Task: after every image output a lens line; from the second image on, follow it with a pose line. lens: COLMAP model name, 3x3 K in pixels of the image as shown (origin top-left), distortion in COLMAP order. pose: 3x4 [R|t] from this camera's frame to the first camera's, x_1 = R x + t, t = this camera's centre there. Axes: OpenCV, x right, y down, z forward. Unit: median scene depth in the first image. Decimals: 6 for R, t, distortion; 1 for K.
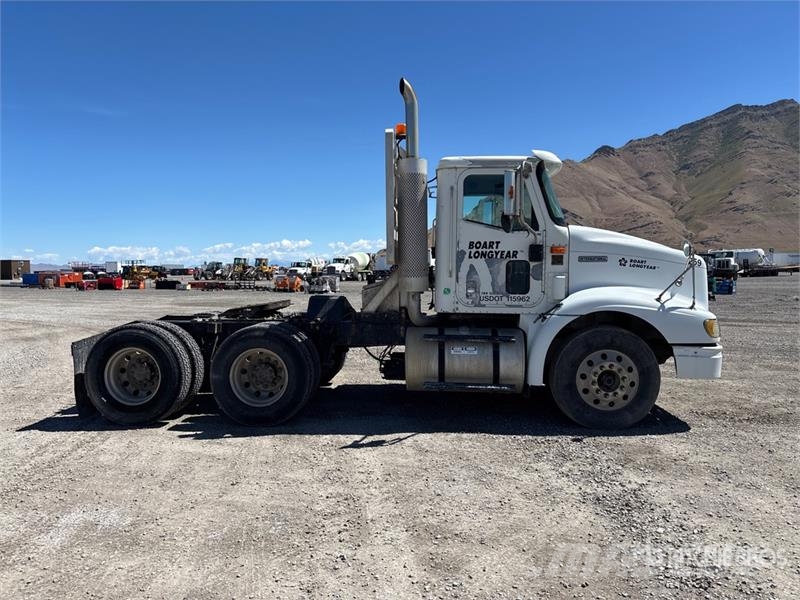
lens RADIAL K [[604.6, 0, 400.3], [0, 604.6, 305.0], [0, 0, 1]] dist [0.067722, -0.094575]
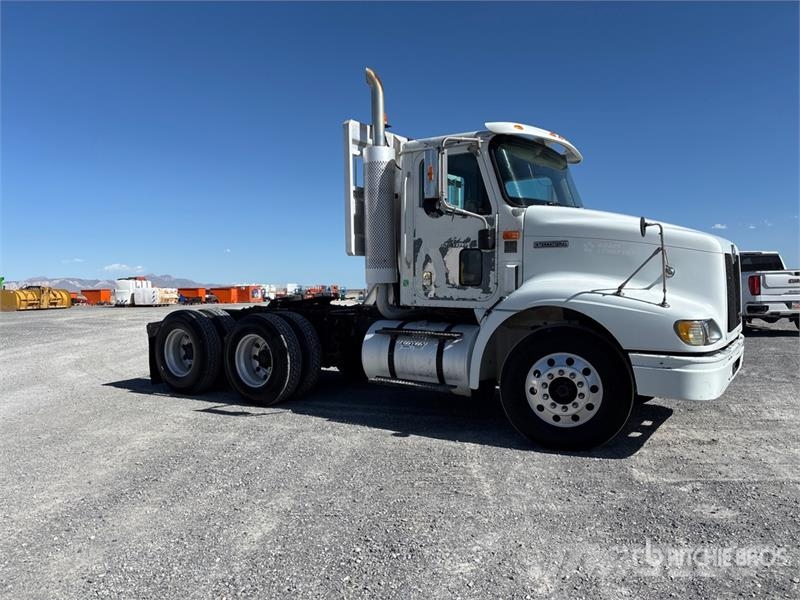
lens RADIAL K [[604.6, 0, 400.3], [0, 604.6, 305.0], [0, 0, 1]] dist [0.067722, -0.094575]
pose [[0.870208, 0.019963, -0.492281, 0.545218], [-0.023633, 0.999720, -0.001234, 0.013345], [0.492118, 0.012708, 0.870436, 0.170280]]
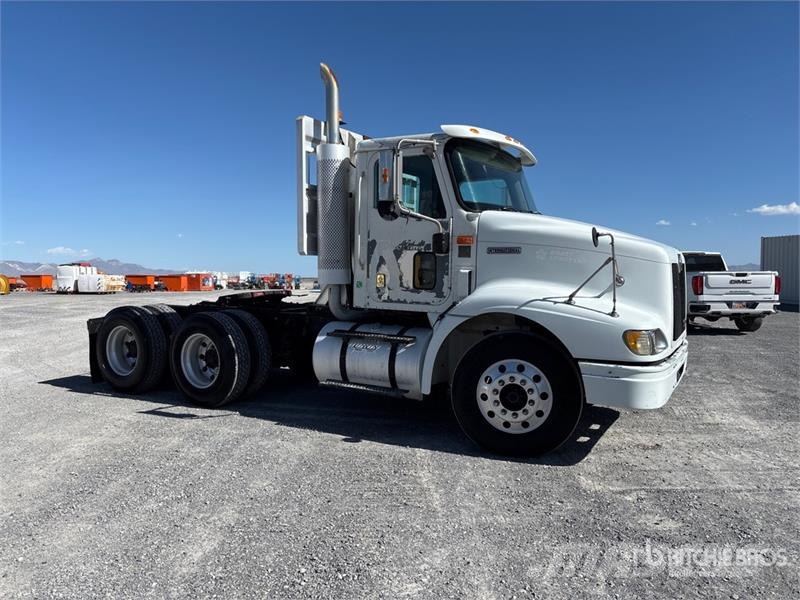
lens RADIAL K [[602.5, 0, 398.8], [0, 602.5, 304.0], [0, 0, 1]] dist [0.075958, -0.103396]
pose [[0.902647, 0.040044, -0.428514, 0.540671], [-0.038102, 0.999188, 0.013111, -0.007679], [0.428691, 0.004493, 0.903440, 0.185641]]
